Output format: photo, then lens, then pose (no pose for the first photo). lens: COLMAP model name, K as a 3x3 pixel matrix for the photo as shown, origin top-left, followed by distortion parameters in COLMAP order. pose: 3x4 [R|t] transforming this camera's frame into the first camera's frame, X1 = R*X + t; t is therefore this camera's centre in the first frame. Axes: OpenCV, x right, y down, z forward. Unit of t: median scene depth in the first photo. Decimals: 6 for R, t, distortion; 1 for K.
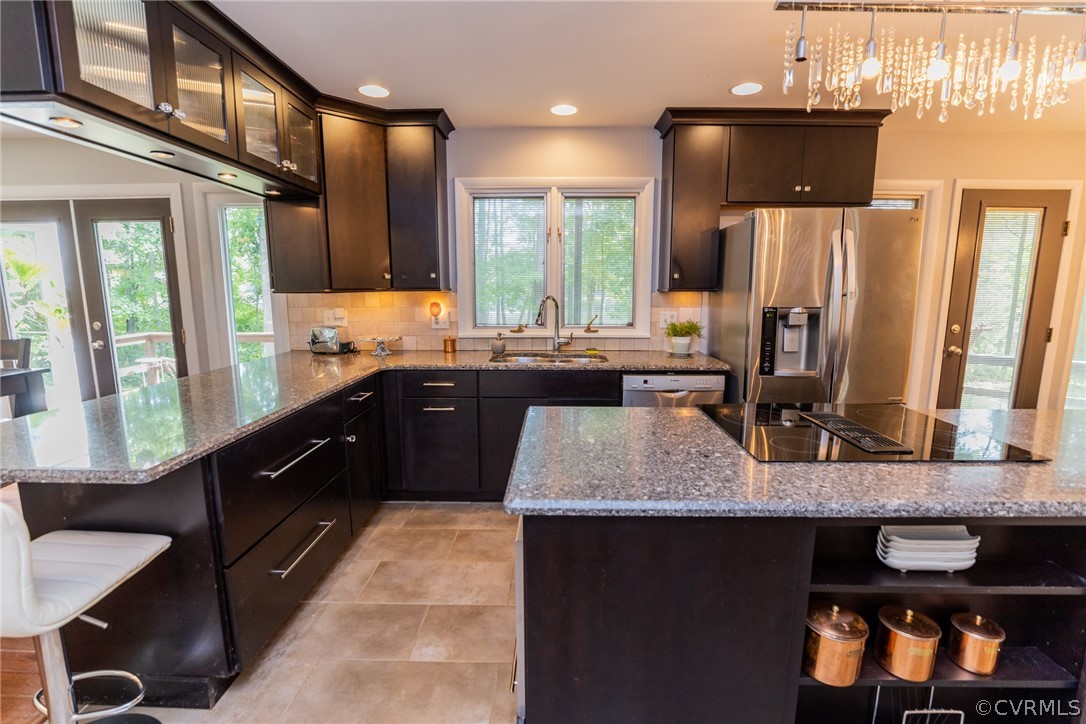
lens RADIAL K [[496.5, 0, 541.2], [0, 496.5, 364.0], [0, 0, 1]] dist [-0.032331, 0.004720]
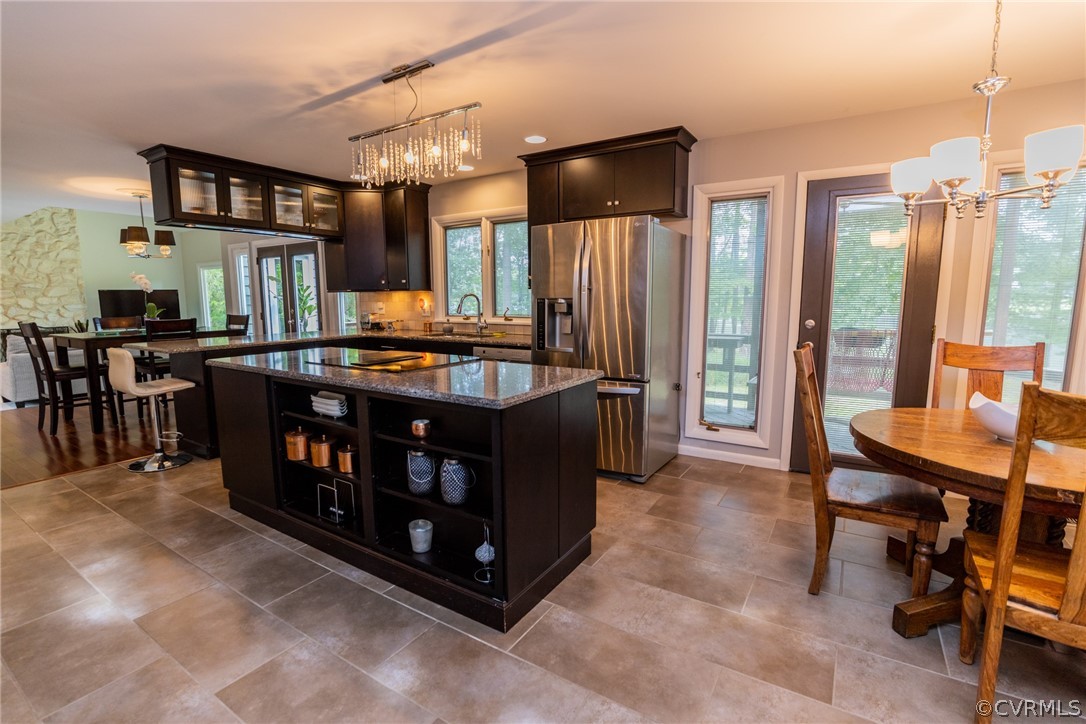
lens RADIAL K [[496.5, 0, 542.1], [0, 496.5, 366.3], [0, 0, 1]] dist [-0.032331, 0.004720]
pose [[0.852861, 0.069007, -0.517558, 0.935543], [-0.078135, 0.996934, 0.004169, 0.050486], [0.516259, 0.036884, 0.855638, -0.116689]]
